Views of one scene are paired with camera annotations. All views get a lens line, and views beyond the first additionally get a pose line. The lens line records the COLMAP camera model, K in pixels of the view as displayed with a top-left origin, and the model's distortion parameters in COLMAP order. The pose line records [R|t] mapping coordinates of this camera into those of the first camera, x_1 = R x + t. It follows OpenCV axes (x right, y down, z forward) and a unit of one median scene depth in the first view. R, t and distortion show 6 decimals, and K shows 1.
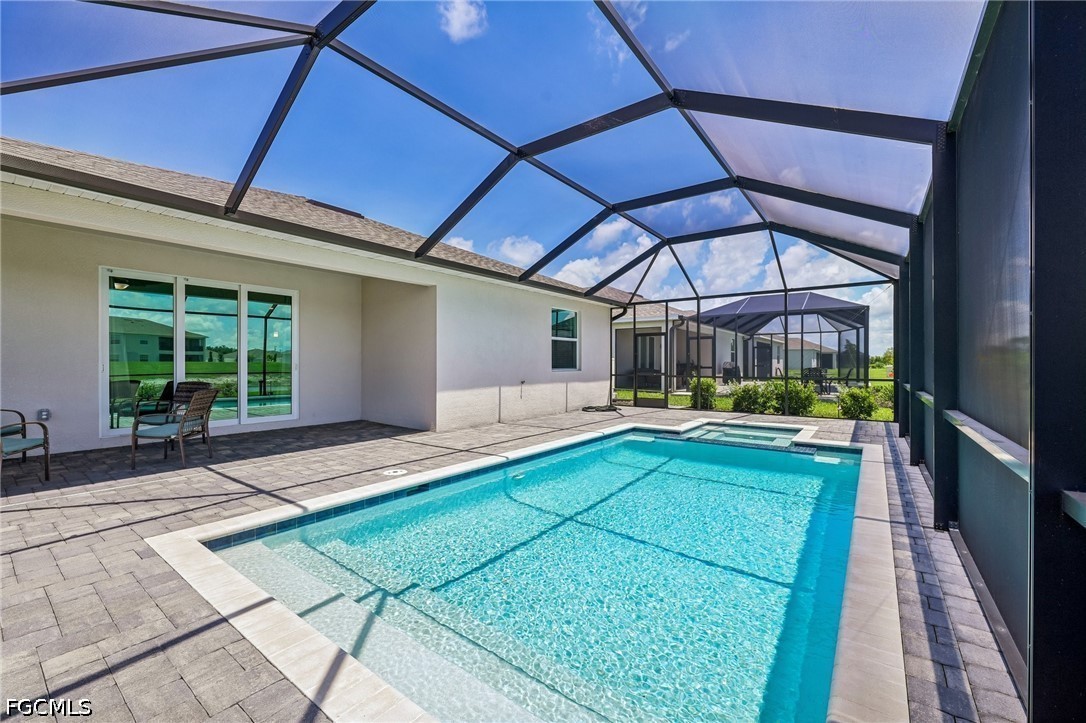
lens RADIAL K [[440.6, 0, 548.6], [0, 440.6, 359.3], [0, 0, 1]] dist [0.001392, 0.000192]
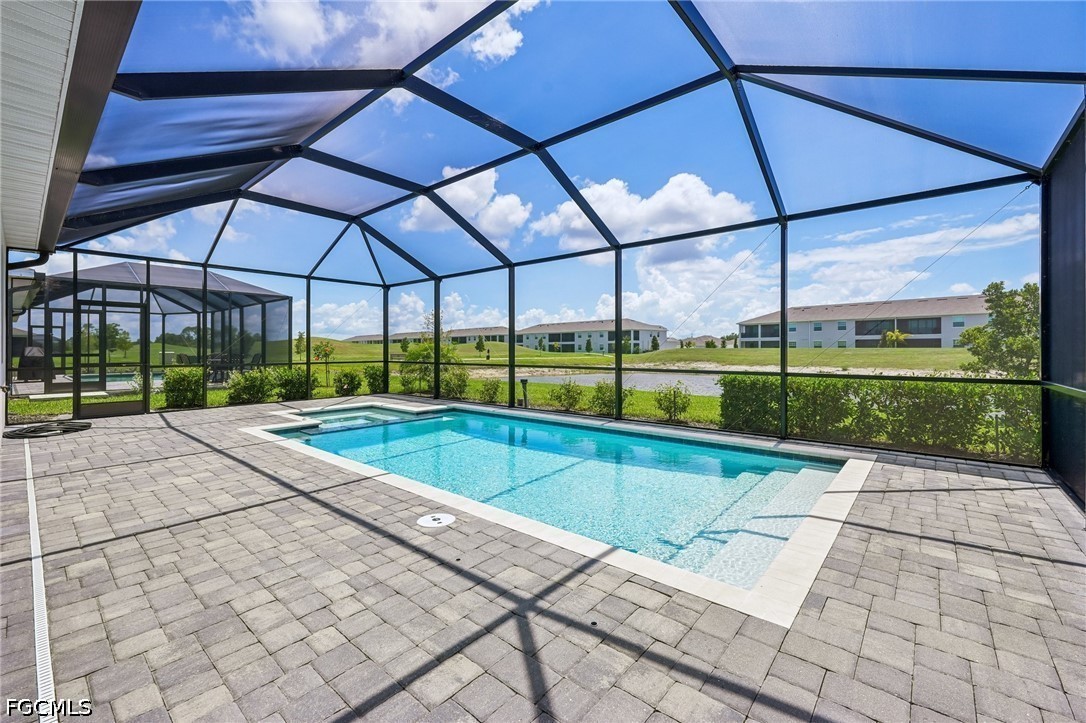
lens RADIAL K [[440.6, 0, 548.6], [0, 440.6, 359.3], [0, 0, 1]] dist [0.001392, 0.000192]
pose [[0.072251, -0.019529, 0.997195, -0.384532], [-0.009624, 0.999748, 0.020276, 0.005762], [-0.997340, -0.011062, 0.072045, 0.321663]]
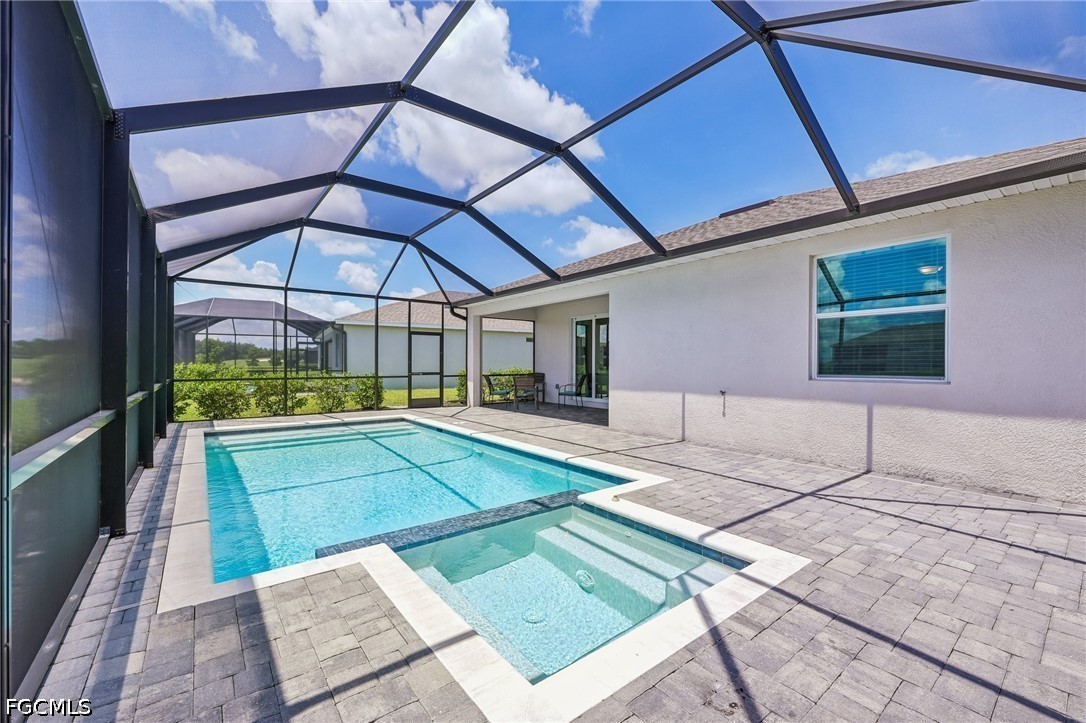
lens RADIAL K [[440.6, 0, 548.6], [0, 440.6, 359.3], [0, 0, 1]] dist [0.001392, 0.000192]
pose [[-0.269011, -0.001635, -0.963136, 1.123160], [0.008984, 0.999951, -0.004207, 0.003969], [0.963095, -0.009785, -0.268983, 1.561081]]
